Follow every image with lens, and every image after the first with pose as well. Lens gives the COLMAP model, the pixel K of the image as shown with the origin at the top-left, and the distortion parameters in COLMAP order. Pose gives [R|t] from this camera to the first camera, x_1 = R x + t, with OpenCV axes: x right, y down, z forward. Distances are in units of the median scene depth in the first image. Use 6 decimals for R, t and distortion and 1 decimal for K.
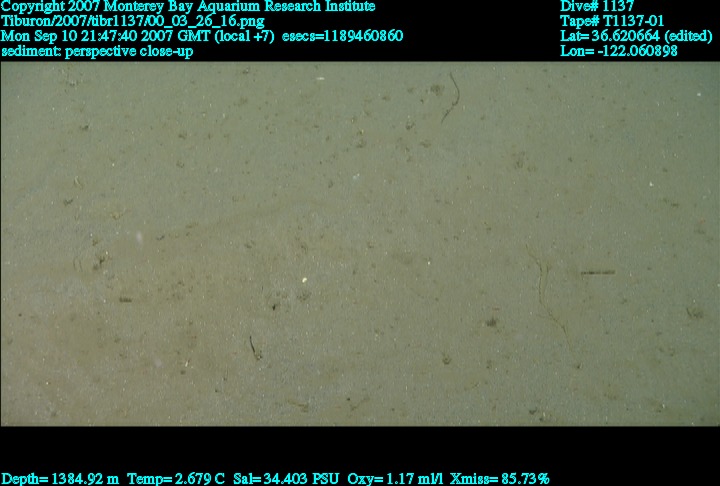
lens RADIAL K [[1074.7, 0, 360.0], [0, 1074.7, 242.9], [0, 0, 1]] dist [0.001403, 0.000000]
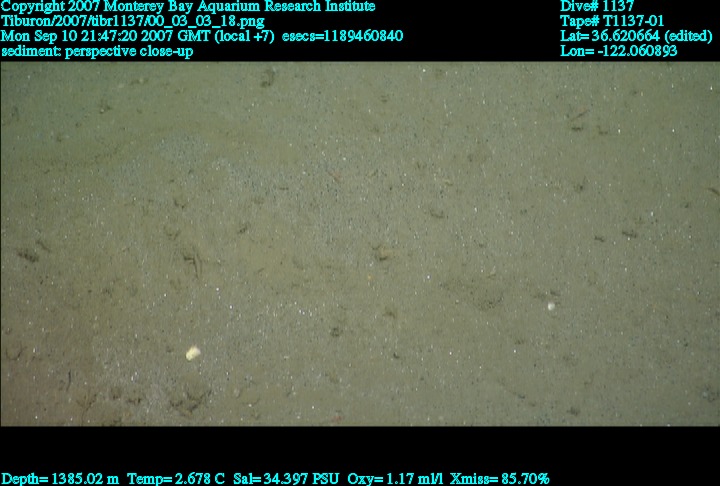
lens RADIAL K [[768.7, 0, 360.0], [0, 768.7, 243.2], [0, 0, 1]] dist [-0.000730, 0.000000]
pose [[0.999988, 0.004283, -0.002305, 0.003041], [-0.004288, 0.999988, -0.002205, -0.000801], [0.002296, 0.002215, 0.999995, 0.751020]]
